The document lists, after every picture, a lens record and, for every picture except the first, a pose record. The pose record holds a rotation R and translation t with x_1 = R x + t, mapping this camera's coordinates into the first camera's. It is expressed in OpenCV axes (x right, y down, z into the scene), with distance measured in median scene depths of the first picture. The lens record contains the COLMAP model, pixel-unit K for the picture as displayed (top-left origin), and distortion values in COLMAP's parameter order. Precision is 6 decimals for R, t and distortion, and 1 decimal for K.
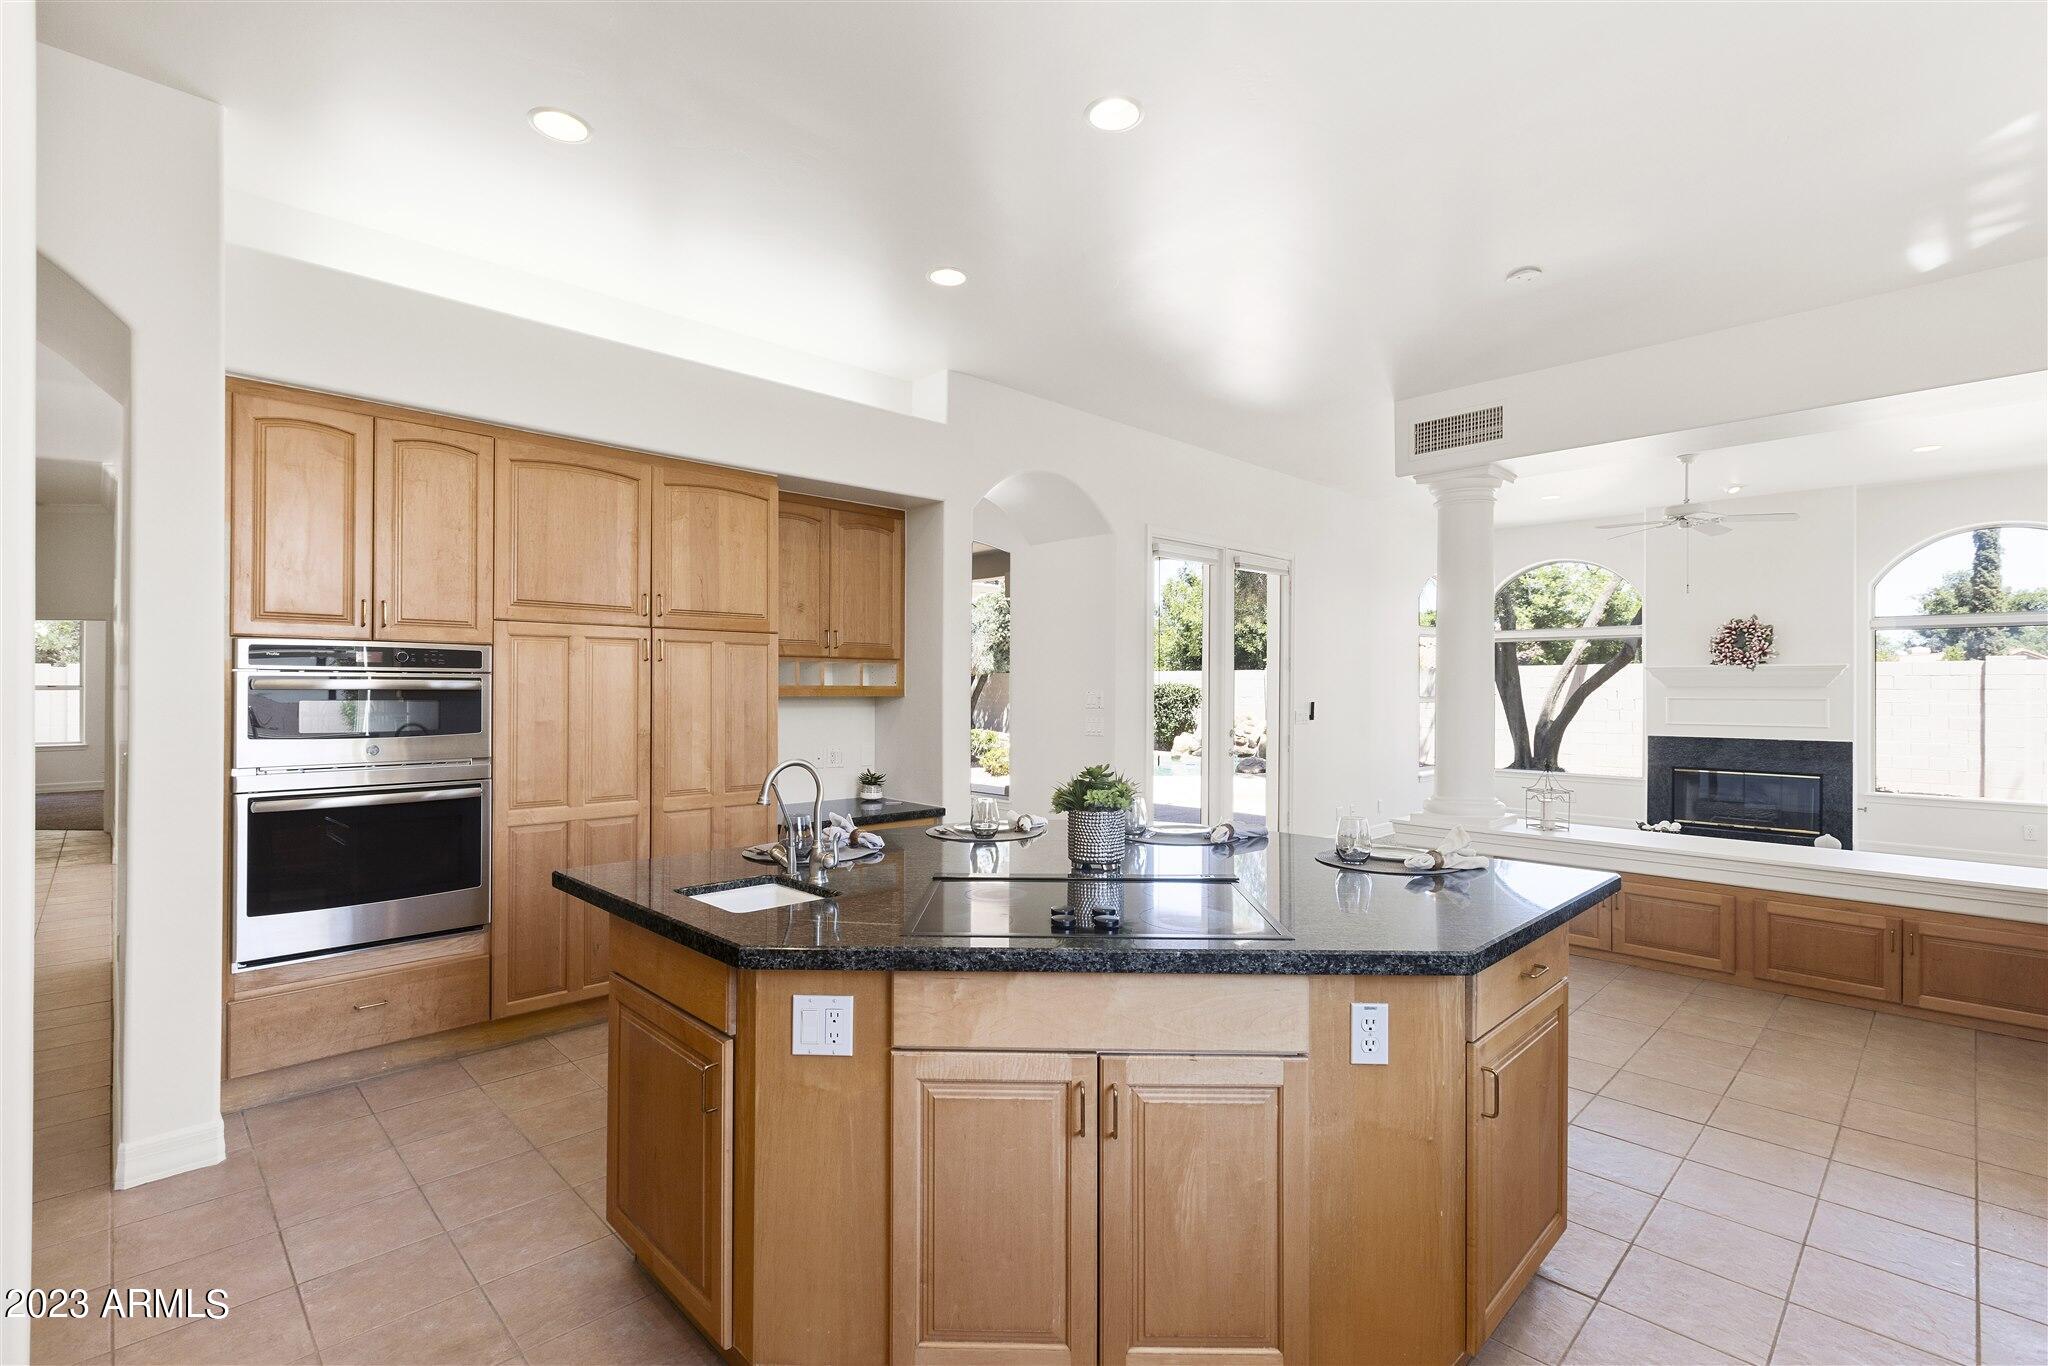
lens RADIAL K [[924.4, 0, 1027.5], [0, 924.4, 686.1], [0, 0, 1]] dist [0.002206, 0.000067]
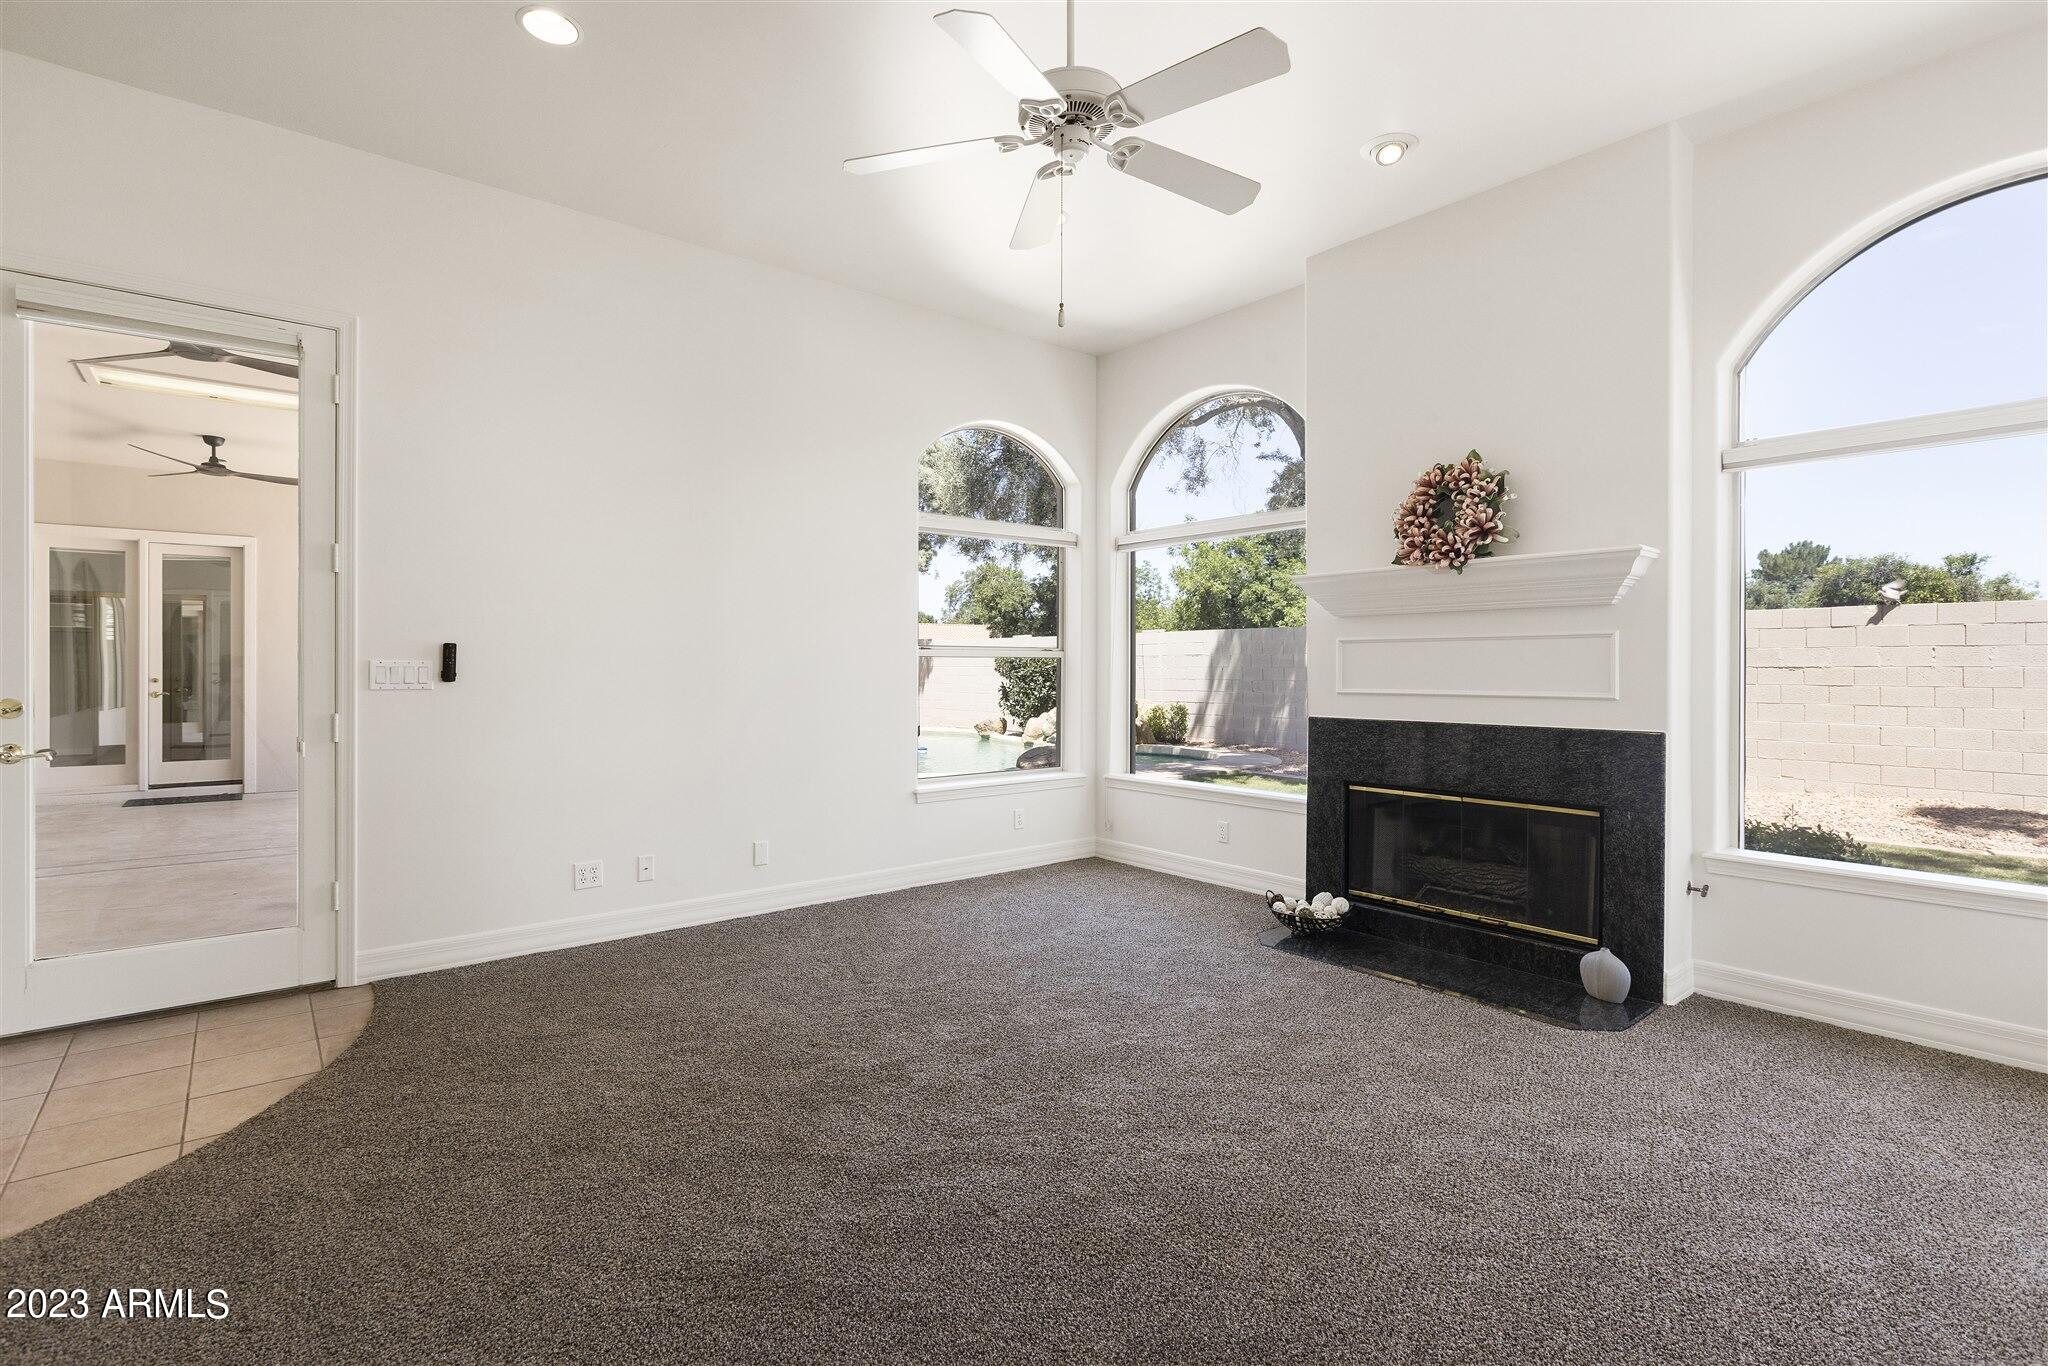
lens RADIAL K [[942.9, 0, 1020.3], [0, 942.9, 673.7], [0, 0, 1]] dist [-0.004862, -0.000111]
pose [[0.996125, -0.001052, -0.087939, 0.599511], [0.001757, 0.999967, 0.007936, 0.027876], [0.087928, -0.008060, 0.996094, 0.516078]]
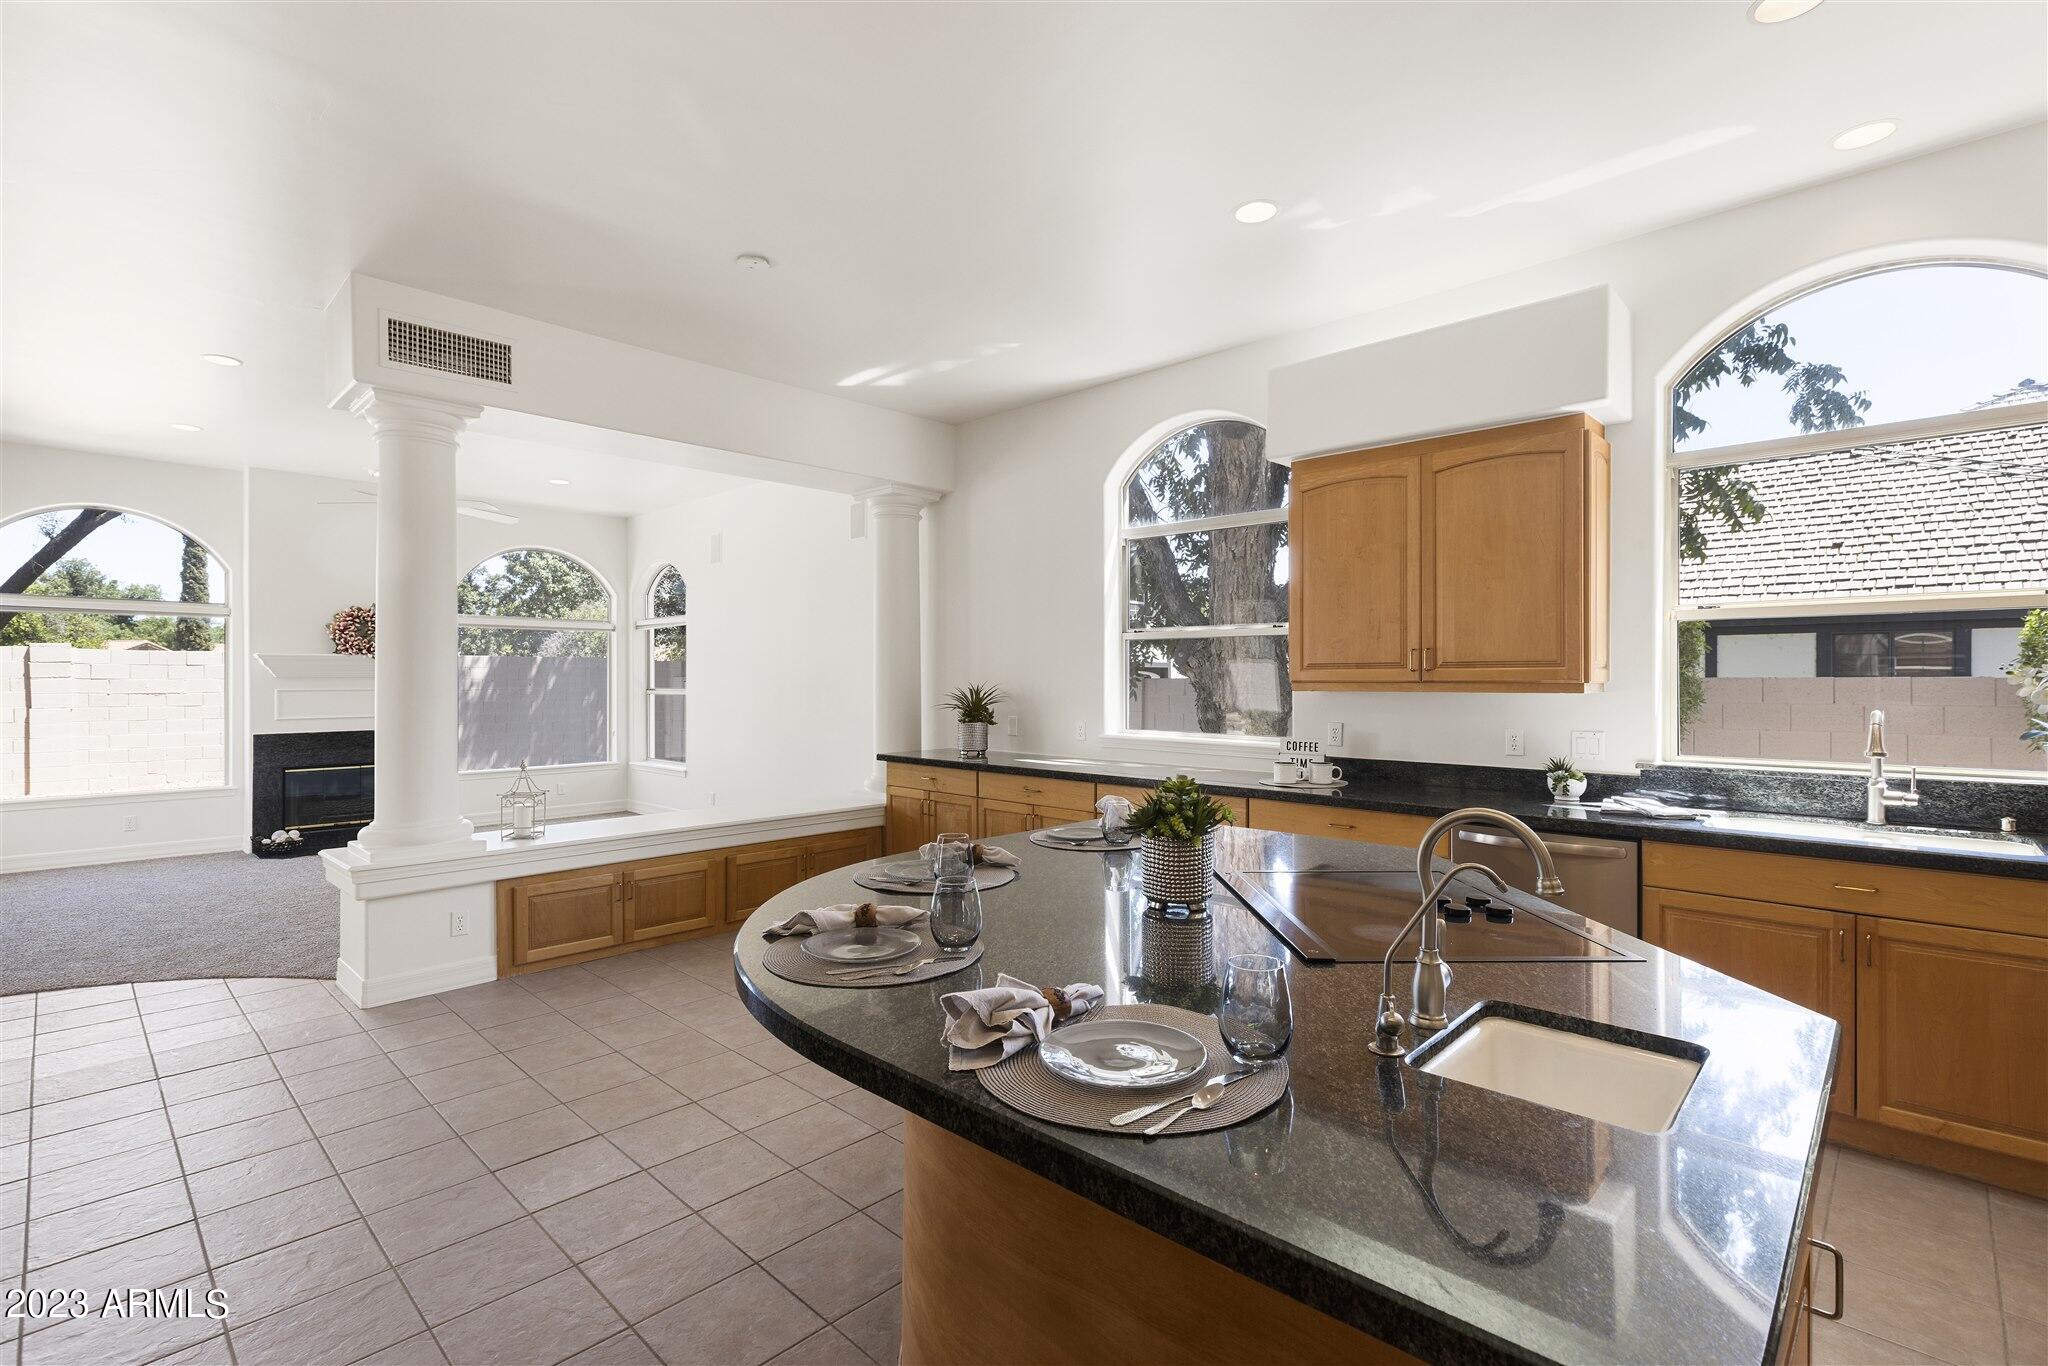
lens RADIAL K [[924.4, 0, 1024.4], [0, 924.4, 685.3], [0, 0, 1]] dist [0.002206, 0.000067]
pose [[-0.034426, -0.008109, 0.999374, -0.213845], [-0.002161, 0.999965, 0.008039, -0.000200], [-0.999405, -0.001882, -0.034442, 0.343968]]
